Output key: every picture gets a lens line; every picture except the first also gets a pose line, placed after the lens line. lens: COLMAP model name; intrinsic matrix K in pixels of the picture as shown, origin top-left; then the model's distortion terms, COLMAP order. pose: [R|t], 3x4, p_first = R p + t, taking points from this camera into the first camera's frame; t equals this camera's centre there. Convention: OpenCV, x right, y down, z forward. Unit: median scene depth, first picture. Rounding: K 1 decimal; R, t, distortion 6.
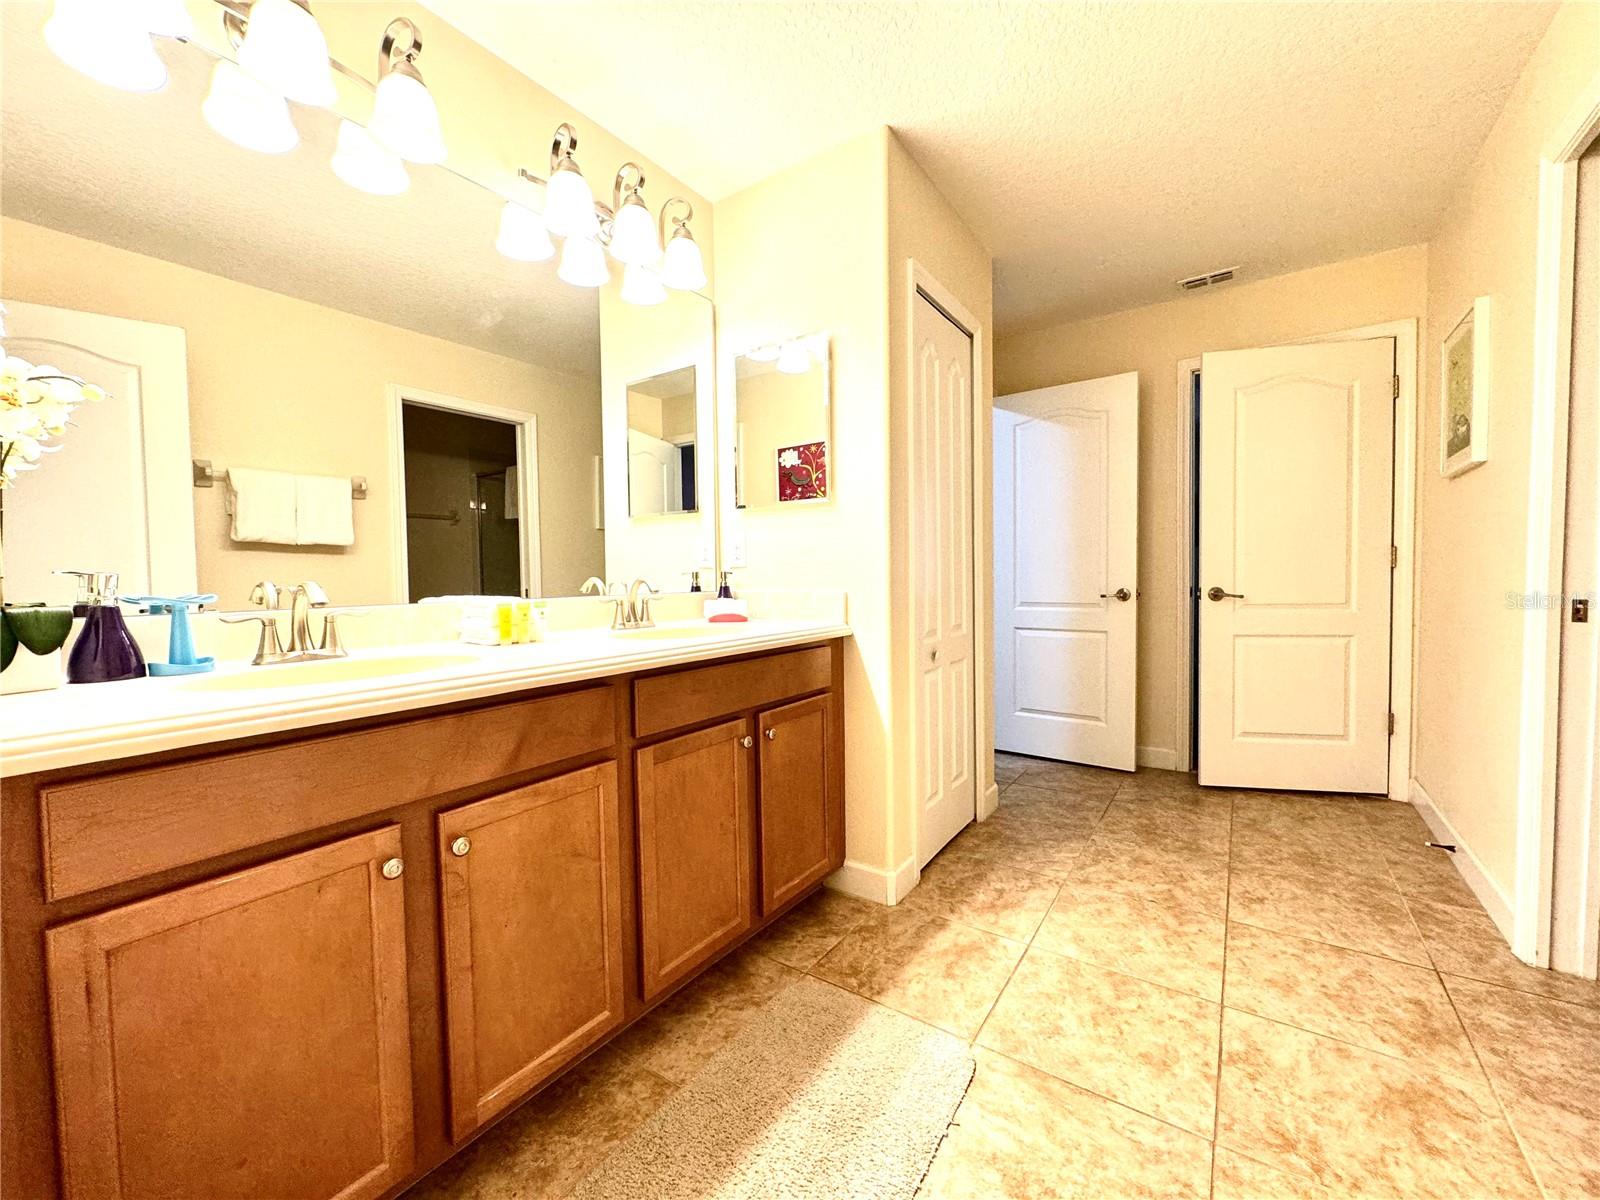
lens RADIAL K [[640.1, 0, 798.7], [0, 640.1, 597.0], [0, 0, 1]] dist [0.003017, 0.000143]
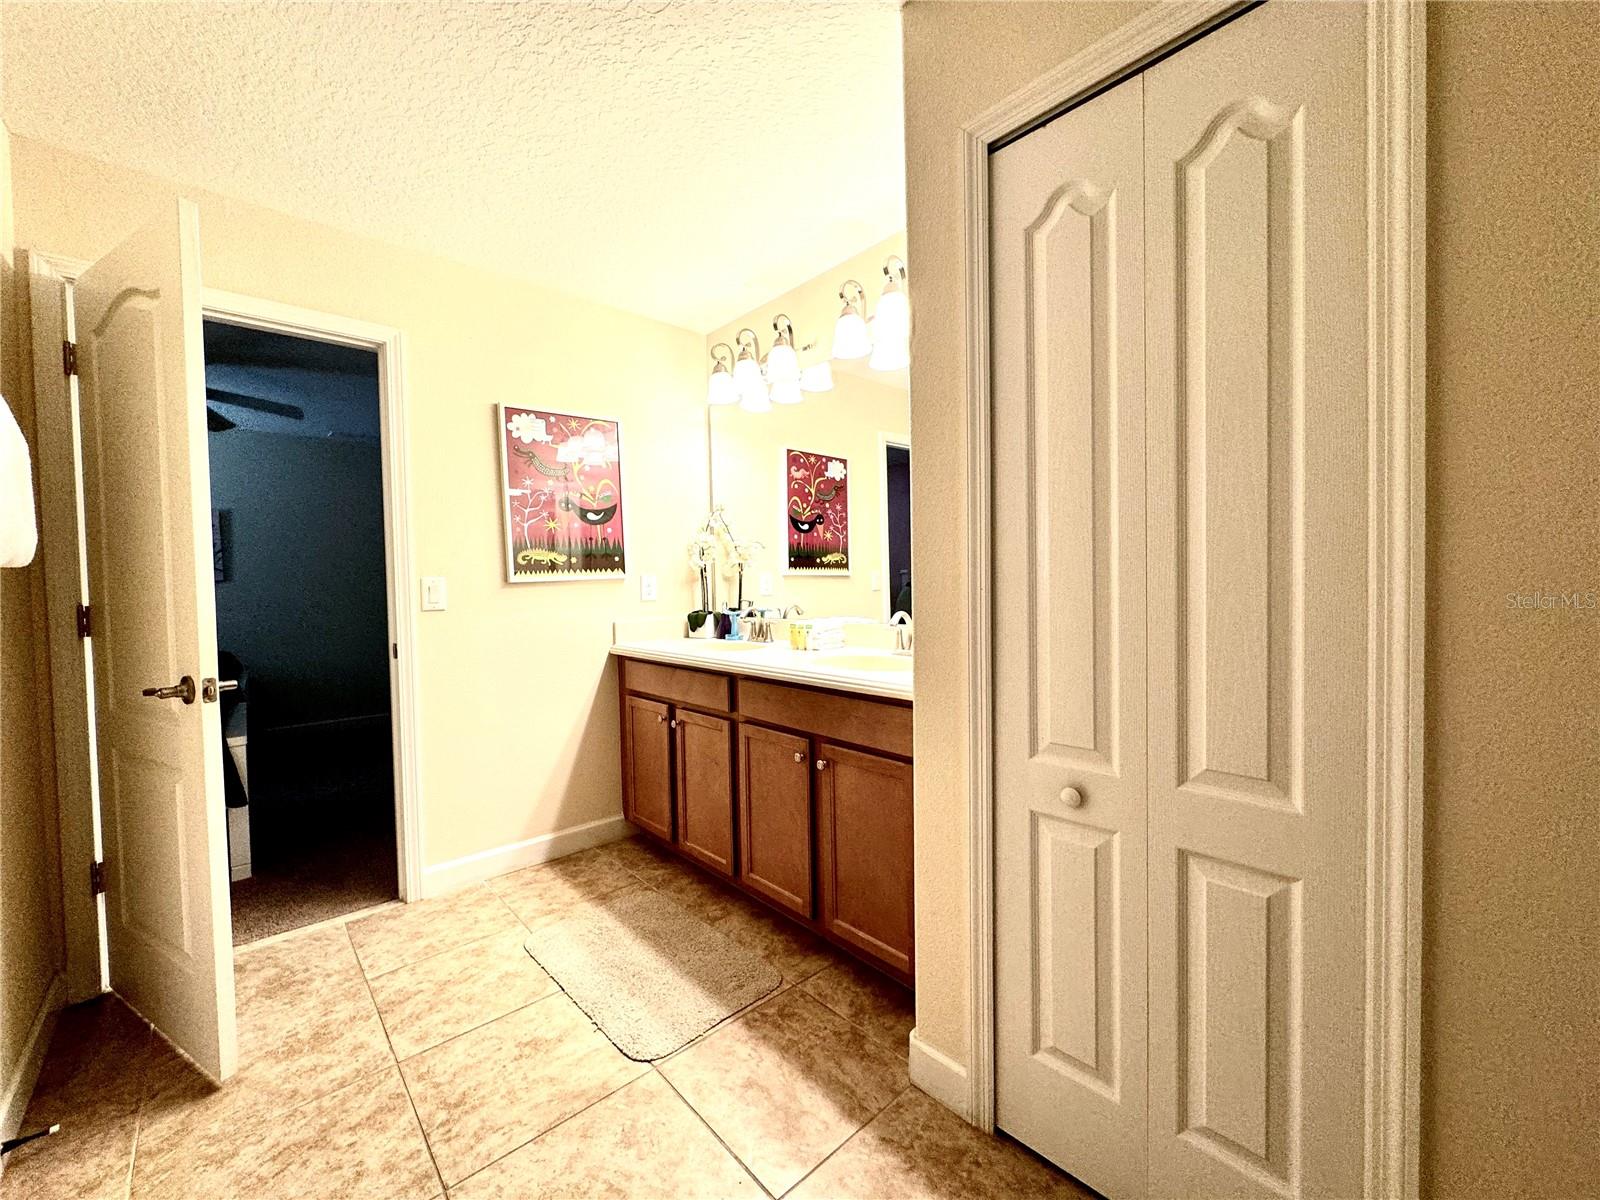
lens RADIAL K [[640.1, 0, 802.8], [0, 640.1, 608.6], [0, 0, 1]] dist [0.003017, 0.000143]
pose [[-0.221651, 0.057711, -0.973417, 1.118250], [-0.013016, 0.997983, 0.062131, -0.130810], [0.975039, 0.026441, -0.220453, 1.338133]]
